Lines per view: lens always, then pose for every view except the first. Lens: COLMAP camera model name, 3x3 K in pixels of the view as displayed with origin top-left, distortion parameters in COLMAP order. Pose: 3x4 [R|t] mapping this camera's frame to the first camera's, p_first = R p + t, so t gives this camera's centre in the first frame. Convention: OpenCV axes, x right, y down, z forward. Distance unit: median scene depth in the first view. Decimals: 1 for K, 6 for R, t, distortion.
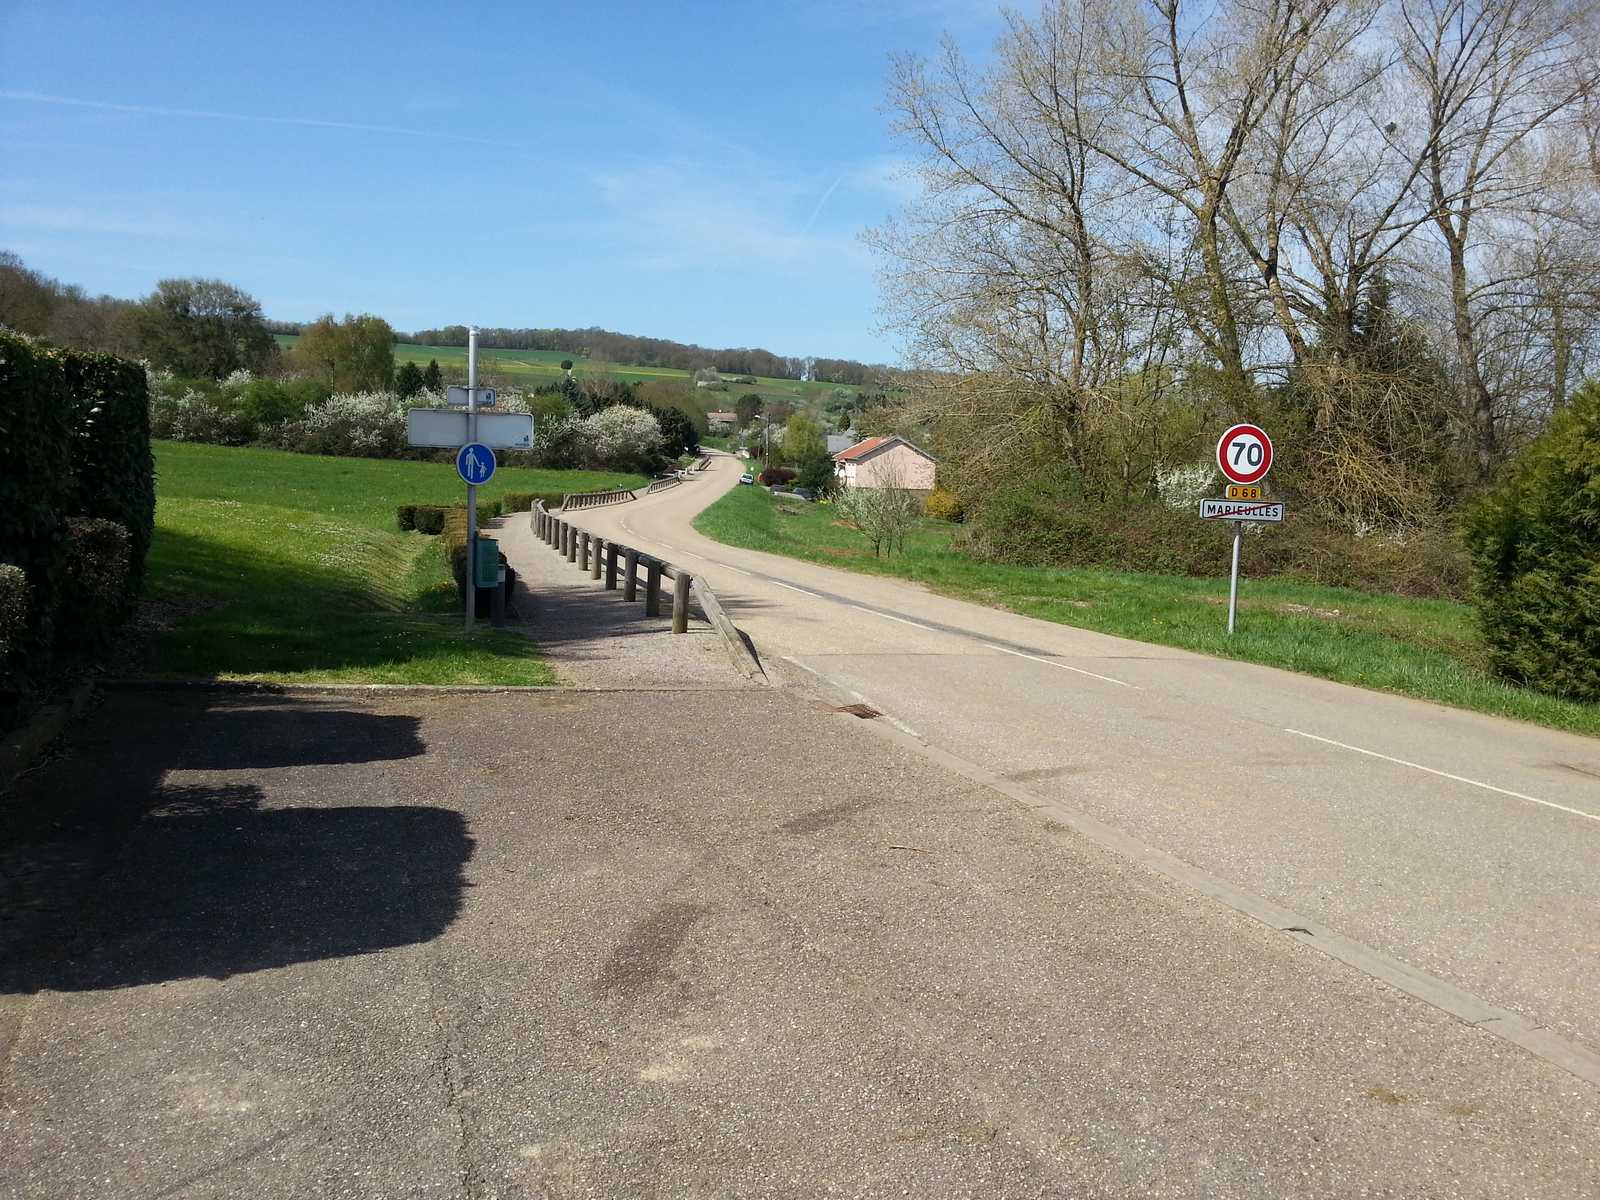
lens RADIAL K [[1335.2, 0, 808.3], [0, 1335.2, 609.1], [0, 0, 1]] dist [0.028291, -0.097696]
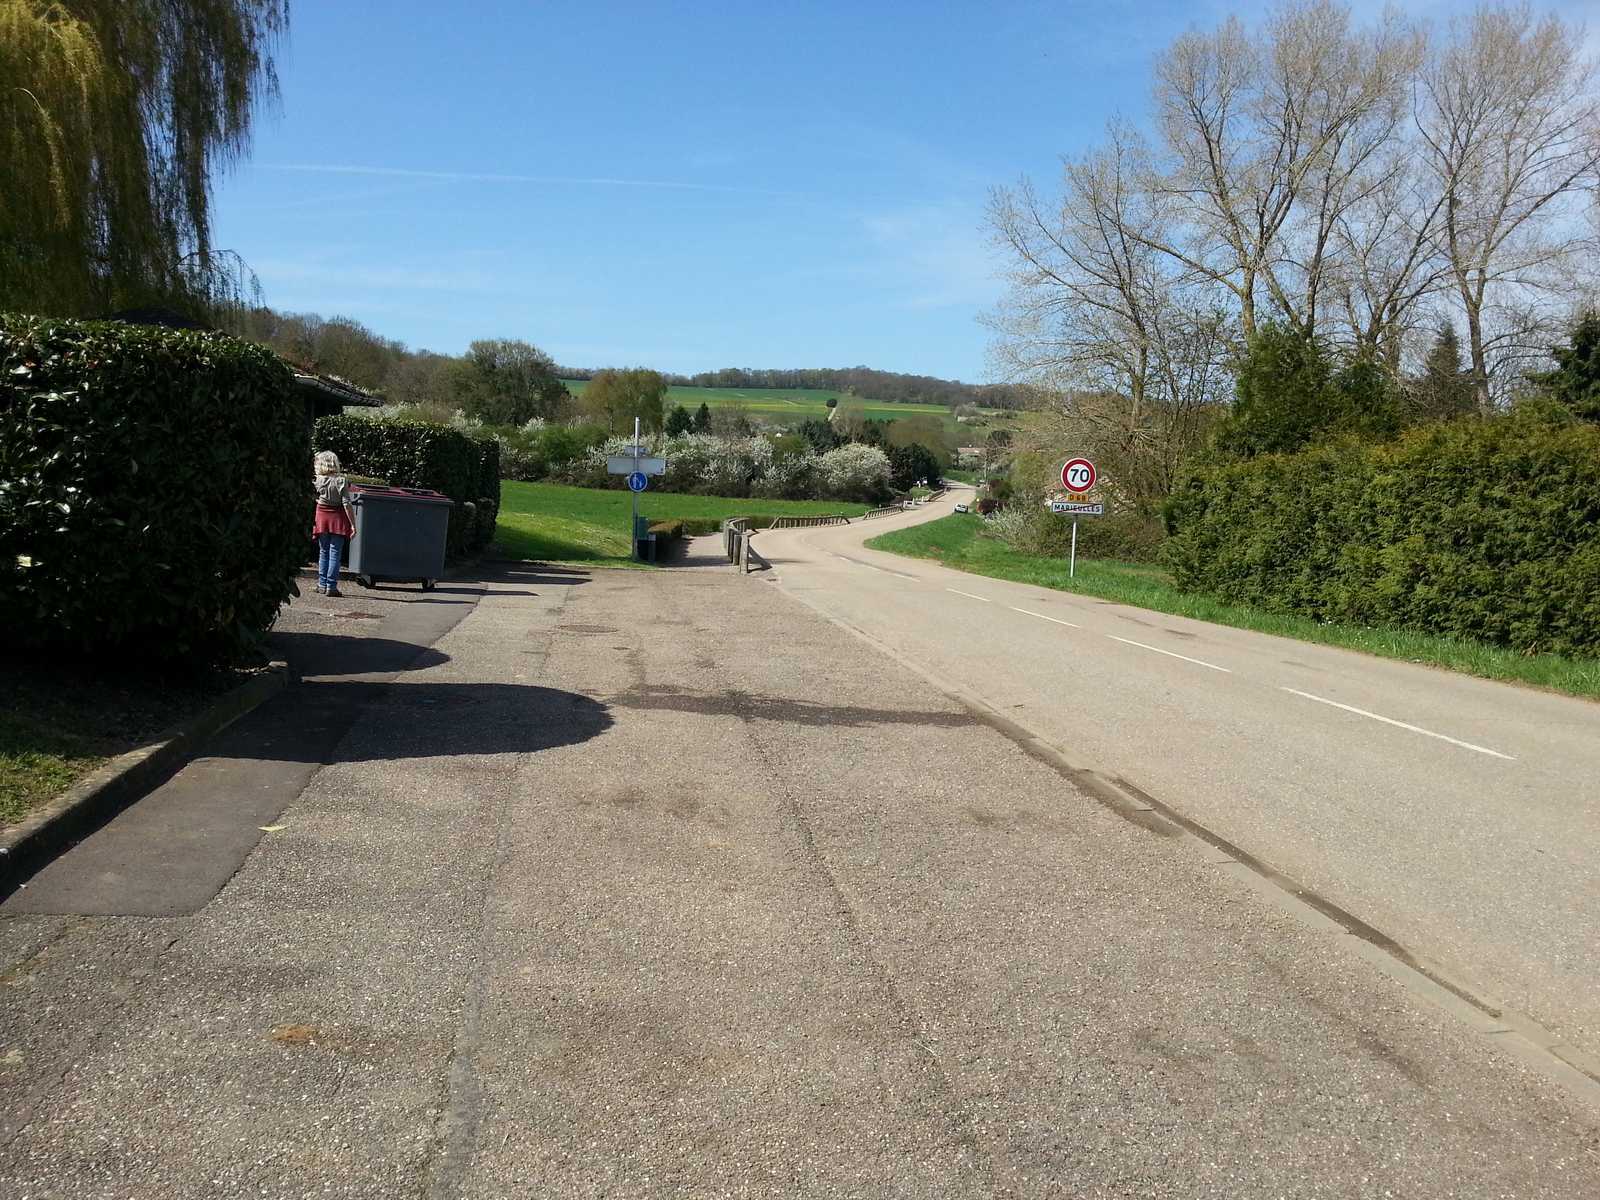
lens RADIAL K [[1335.2, 0, 808.3], [0, 1335.2, 609.1], [0, 0, 1]] dist [0.028291, -0.097696]
pose [[0.980416, 0.011296, -0.196615, 0.041283], [-0.016282, 0.999585, -0.023758, 0.013195], [0.196265, 0.026494, 0.980193, -0.096656]]
